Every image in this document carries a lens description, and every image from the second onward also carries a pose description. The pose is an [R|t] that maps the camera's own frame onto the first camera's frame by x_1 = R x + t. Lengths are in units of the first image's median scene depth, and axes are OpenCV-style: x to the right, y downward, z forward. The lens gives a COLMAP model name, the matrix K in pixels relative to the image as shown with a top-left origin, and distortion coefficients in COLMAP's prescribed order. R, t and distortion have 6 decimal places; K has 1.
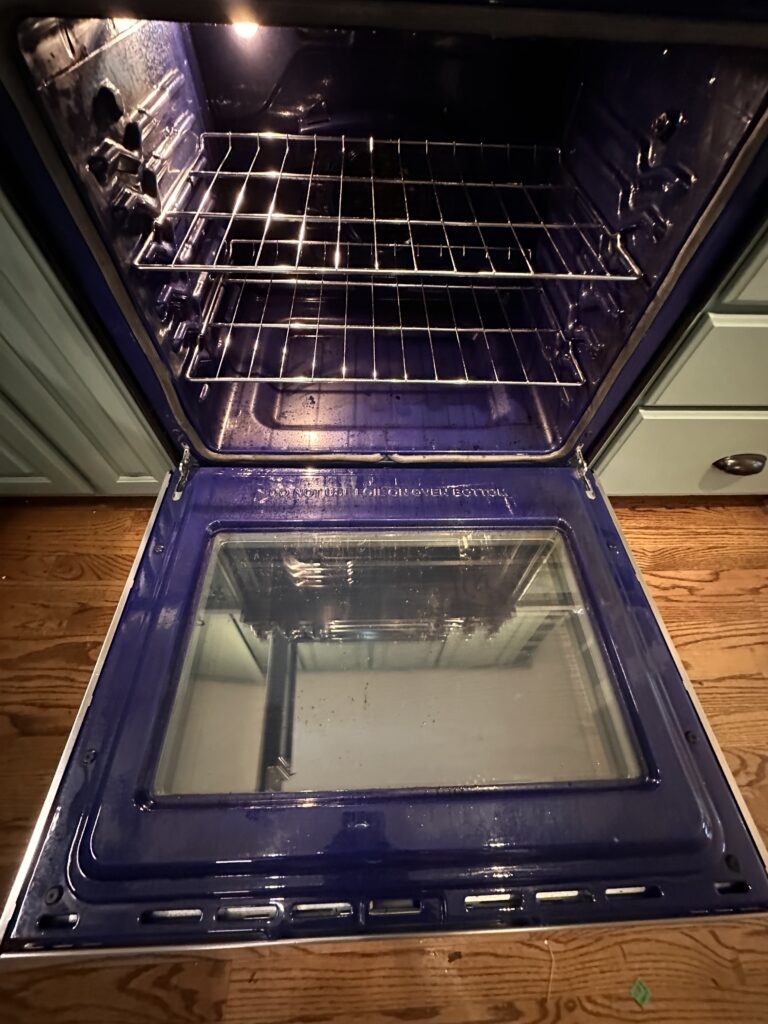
lens RADIAL K [[411.8, 0, 382.9], [0, 411.8, 509.8], [0, 0, 1]] dist [-0.001751, 0.001078]
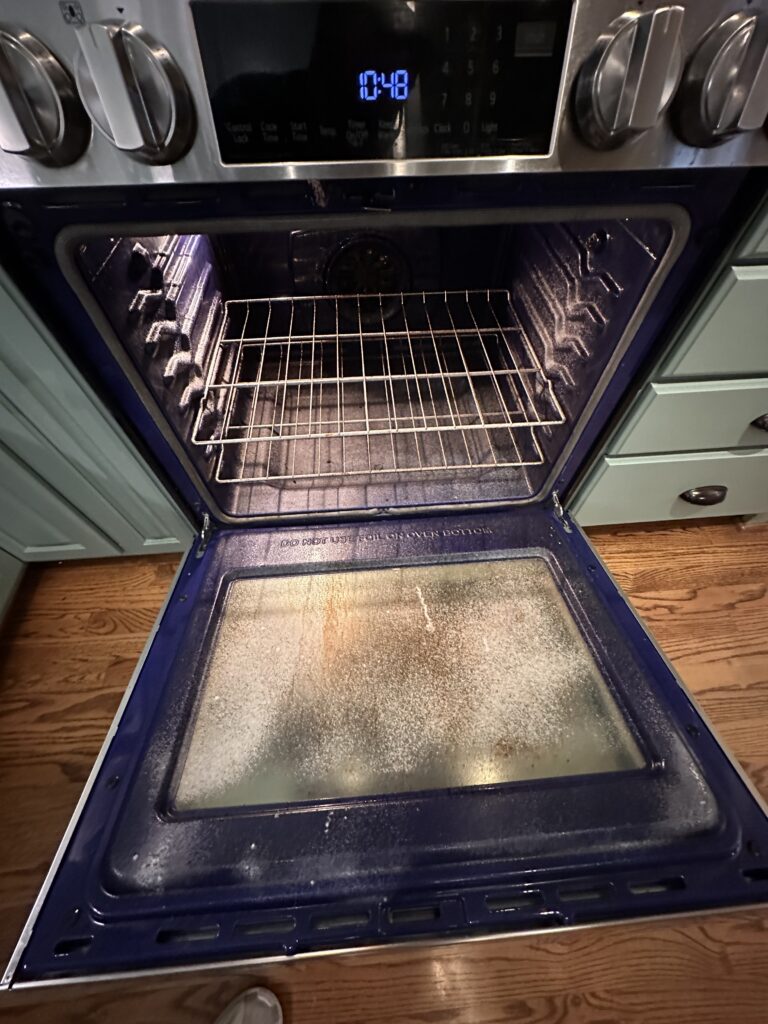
lens RADIAL K [[411.8, 0, 382.7], [0, 411.8, 510.4], [0, 0, 1]] dist [-0.001751, 0.001078]
pose [[0.998119, -0.060929, -0.006748, 0.013333], [0.060755, 0.997875, -0.023530, -0.101265], [0.008167, 0.023076, 0.999700, -0.116658]]
